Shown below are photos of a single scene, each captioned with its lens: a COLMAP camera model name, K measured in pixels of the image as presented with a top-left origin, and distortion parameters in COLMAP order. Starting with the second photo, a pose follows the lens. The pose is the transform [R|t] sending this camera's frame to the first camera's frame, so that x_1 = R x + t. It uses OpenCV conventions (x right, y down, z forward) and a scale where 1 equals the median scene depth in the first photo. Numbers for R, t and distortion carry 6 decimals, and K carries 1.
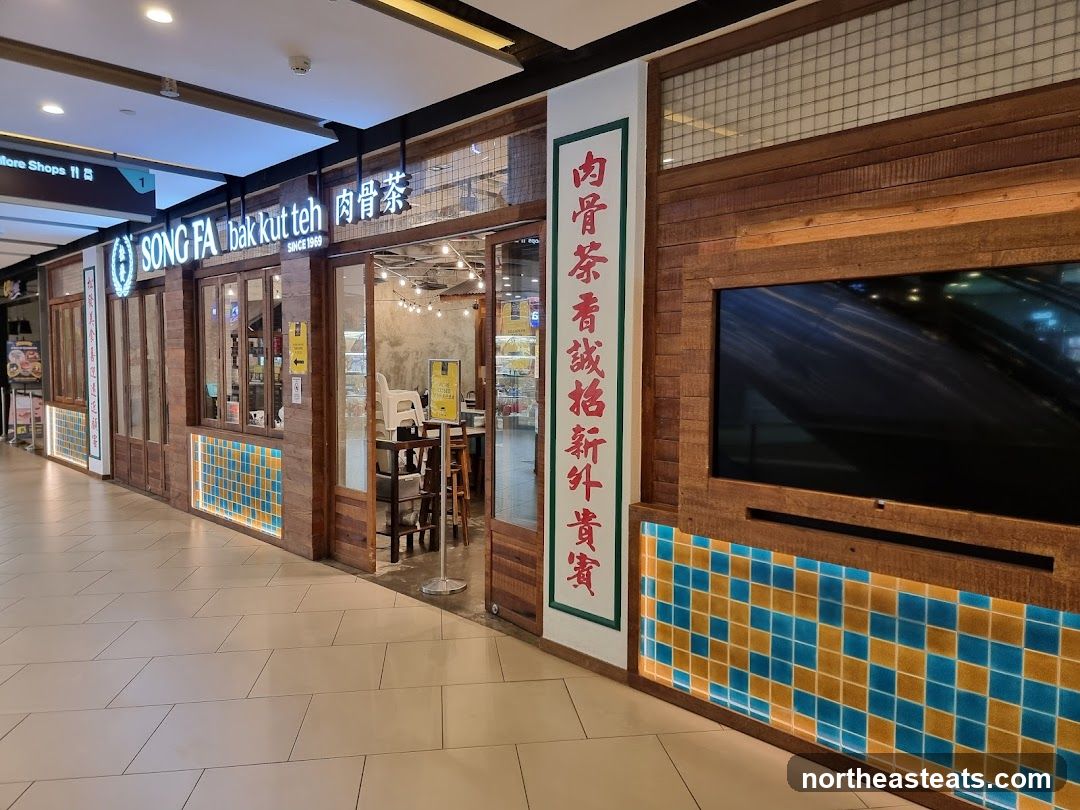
lens RADIAL K [[716.1, 0, 547.7], [0, 716.1, 401.5], [0, 0, 1]] dist [0.053862, -0.041573]
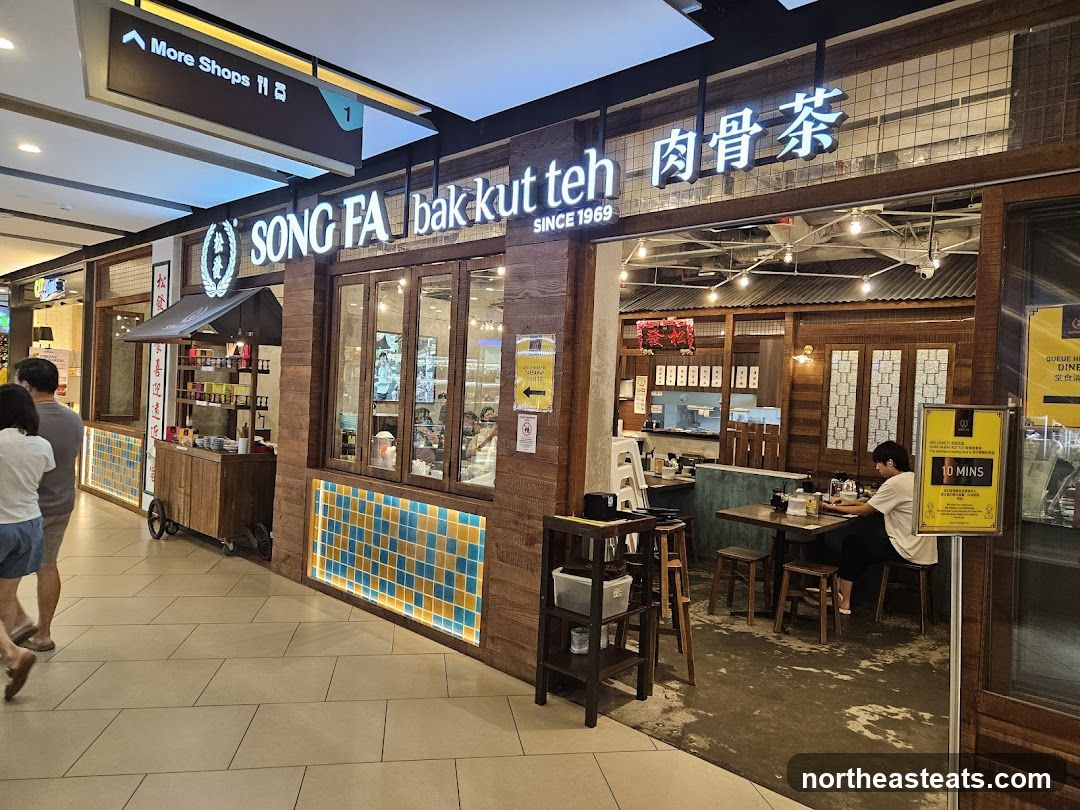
lens RADIAL K [[716.1, 0, 542.1], [0, 716.1, 405.4], [0, 0, 1]] dist [0.053862, -0.041573]
pose [[0.999200, 0.039799, 0.003846, -0.303146], [-0.039634, 0.998557, -0.036228, -0.016590], [-0.005282, 0.036047, 0.999336, 0.285059]]
